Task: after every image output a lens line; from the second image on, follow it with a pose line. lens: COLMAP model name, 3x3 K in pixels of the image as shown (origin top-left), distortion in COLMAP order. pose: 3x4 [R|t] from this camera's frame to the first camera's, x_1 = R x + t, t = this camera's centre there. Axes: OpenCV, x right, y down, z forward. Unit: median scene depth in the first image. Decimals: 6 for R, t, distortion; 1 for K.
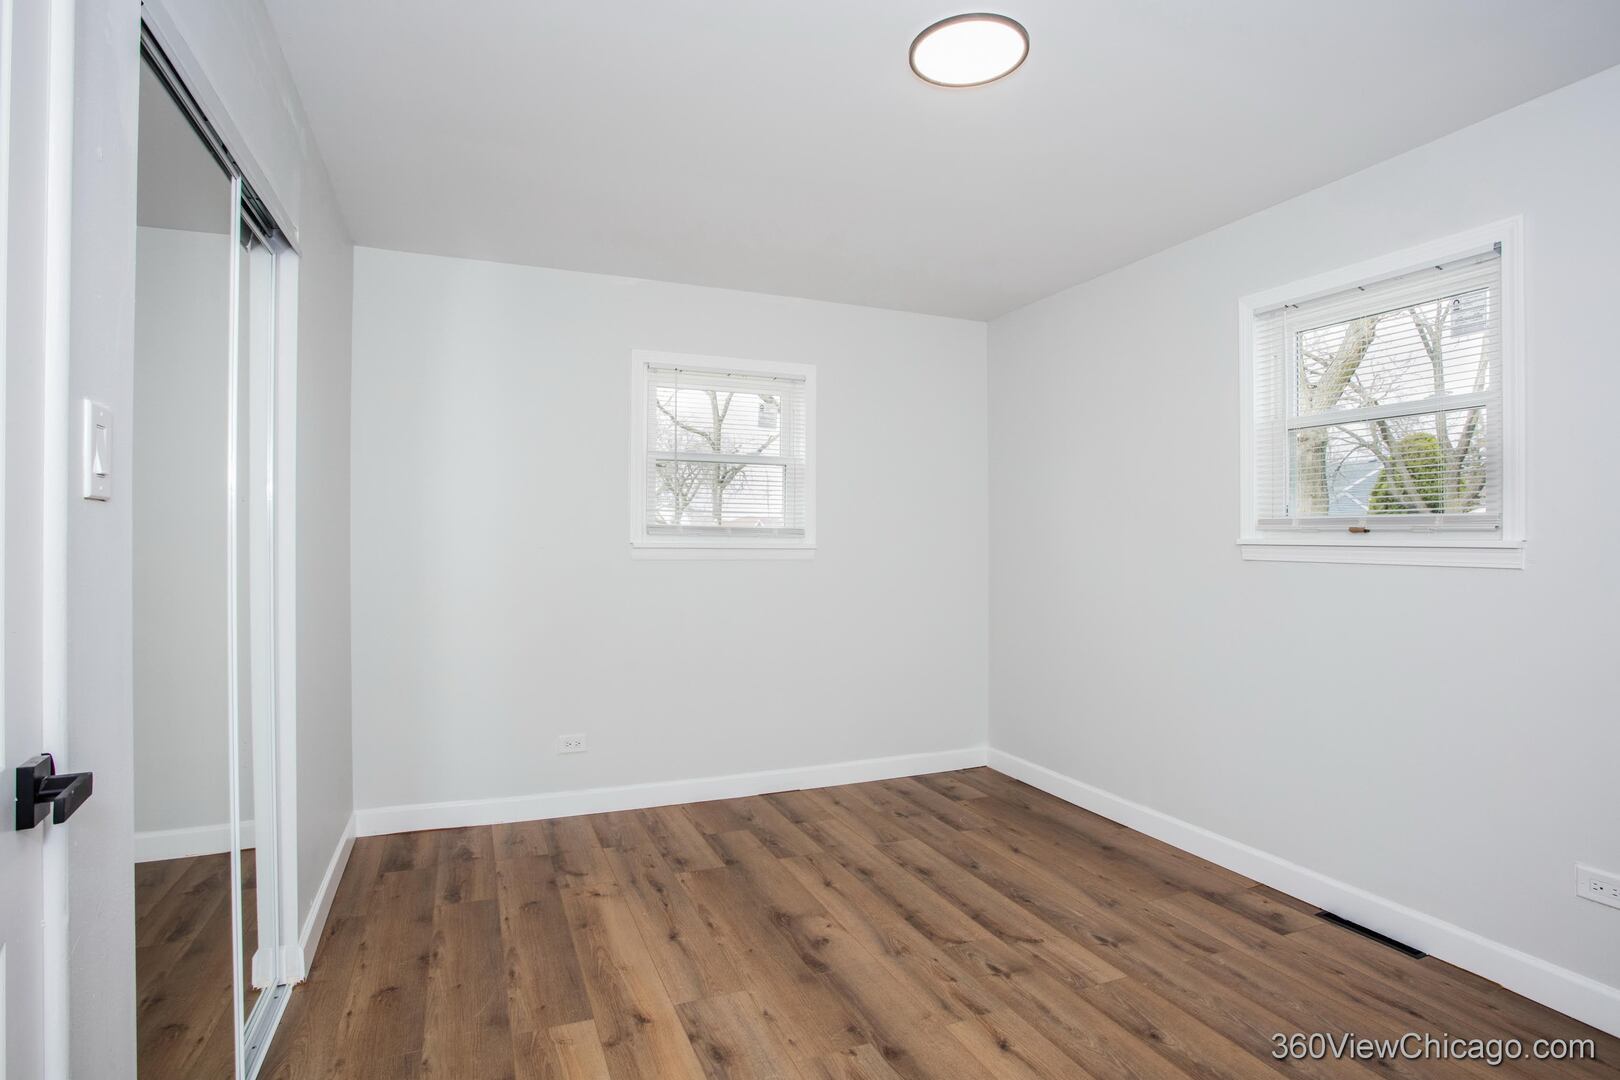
lens RADIAL K [[806.8, 0, 810.0], [0, 806.8, 540.0], [0, 0, 1]] dist [-0.075134, 0.029958]
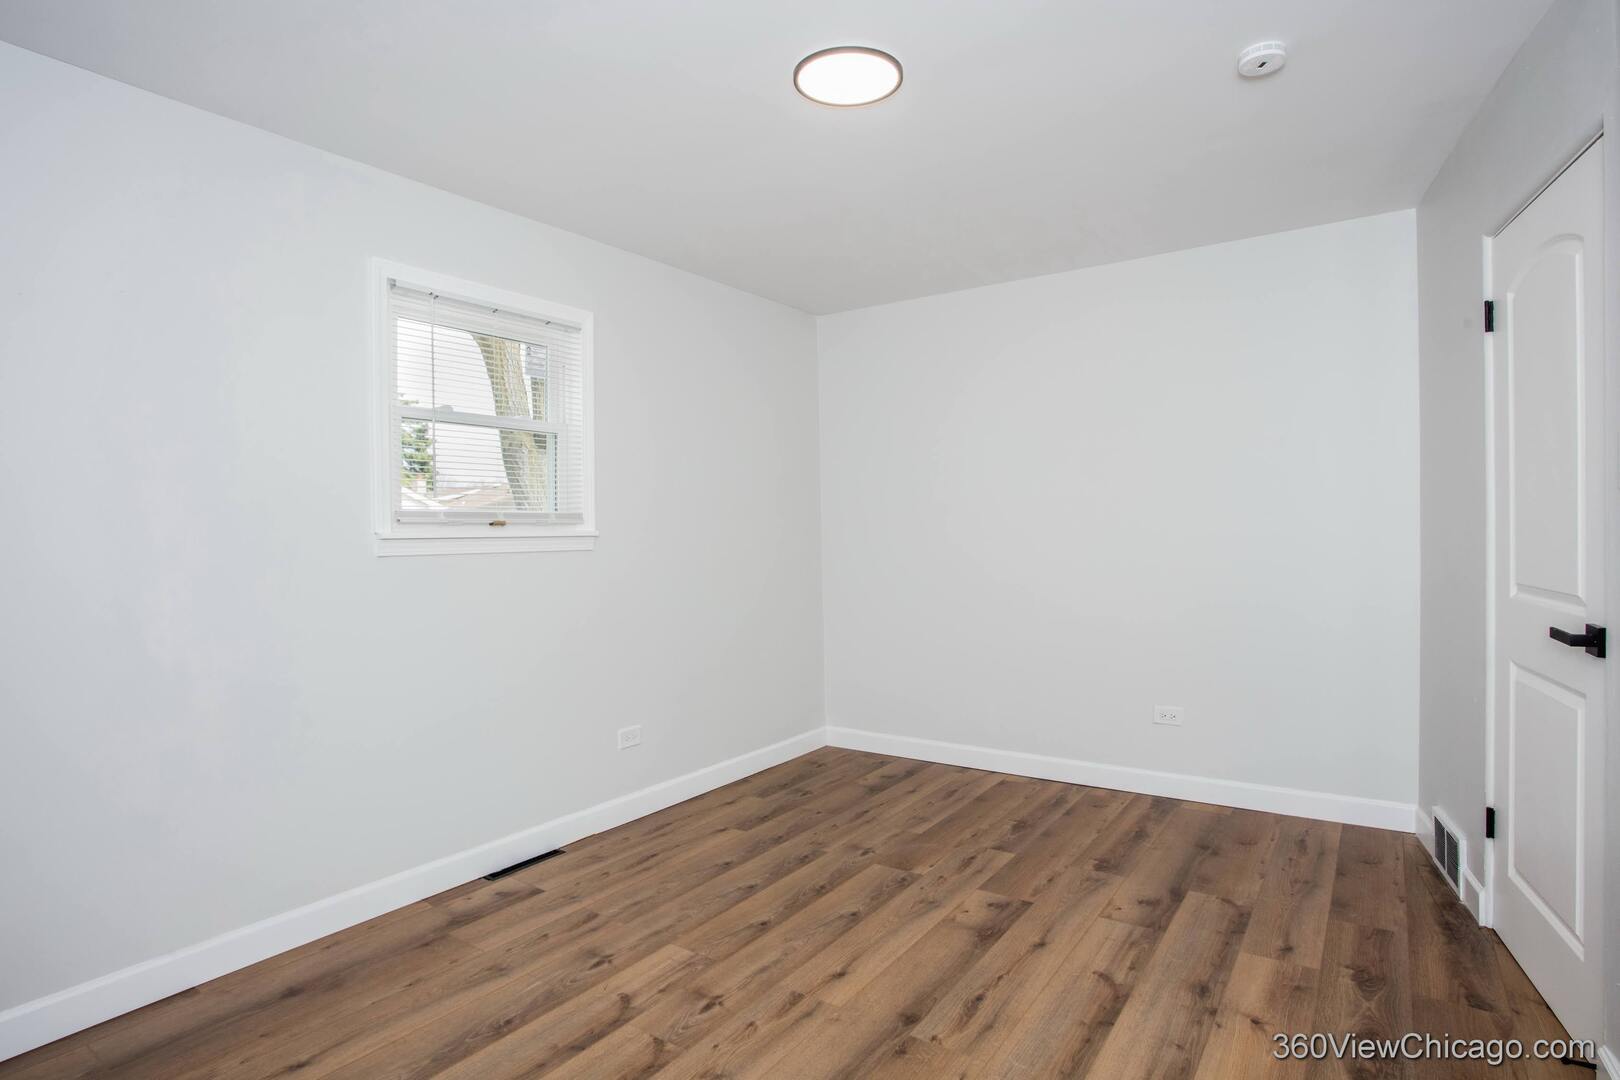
lens RADIAL K [[872.4, 0, 782.1], [0, 872.4, 536.7], [0, 0, 1]] dist [-0.078946, 0.051490]
pose [[-0.519827, -0.003121, 0.854266, -0.570684], [0.010191, 0.999900, 0.009854, -0.001455], [-0.854210, 0.013828, -0.519743, 1.268683]]
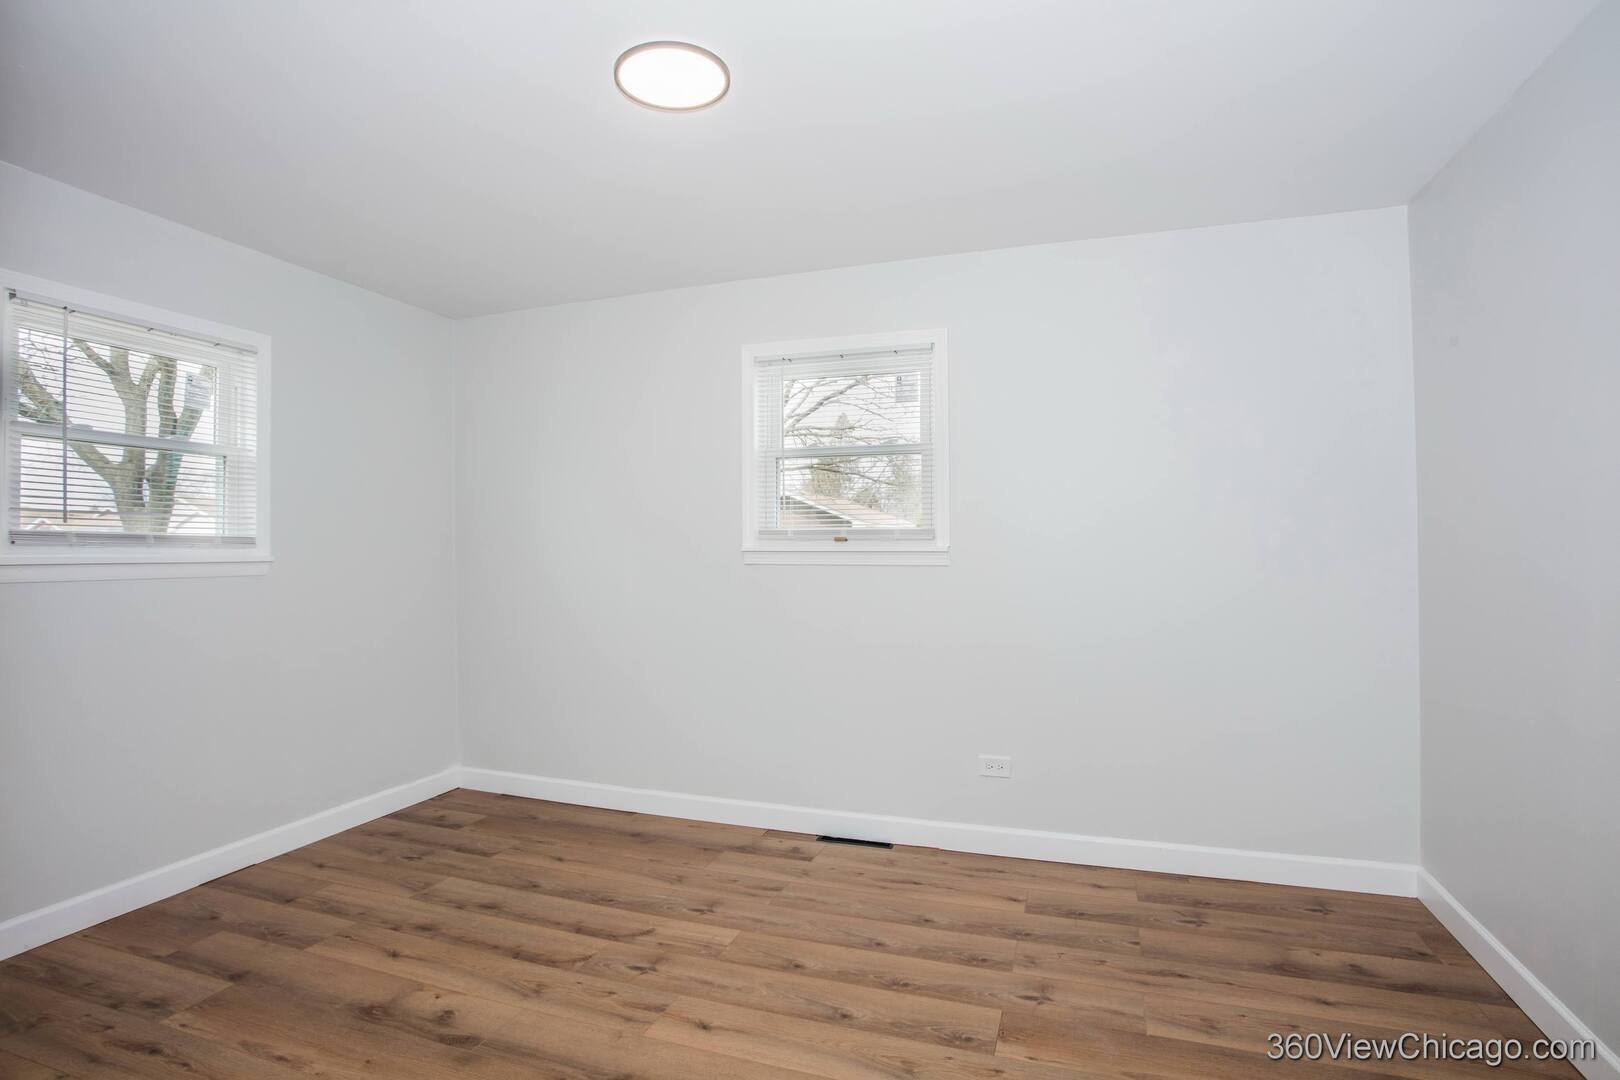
lens RADIAL K [[793.9, 0, 784.8], [0, 793.9, 540.8], [0, 0, 1]] dist [-0.078897, 0.033148]
pose [[0.686909, -0.000568, 0.726743, -0.324809], [0.006585, 0.999964, -0.005443, -0.003492], [-0.726714, 0.008524, 0.686887, 0.147314]]
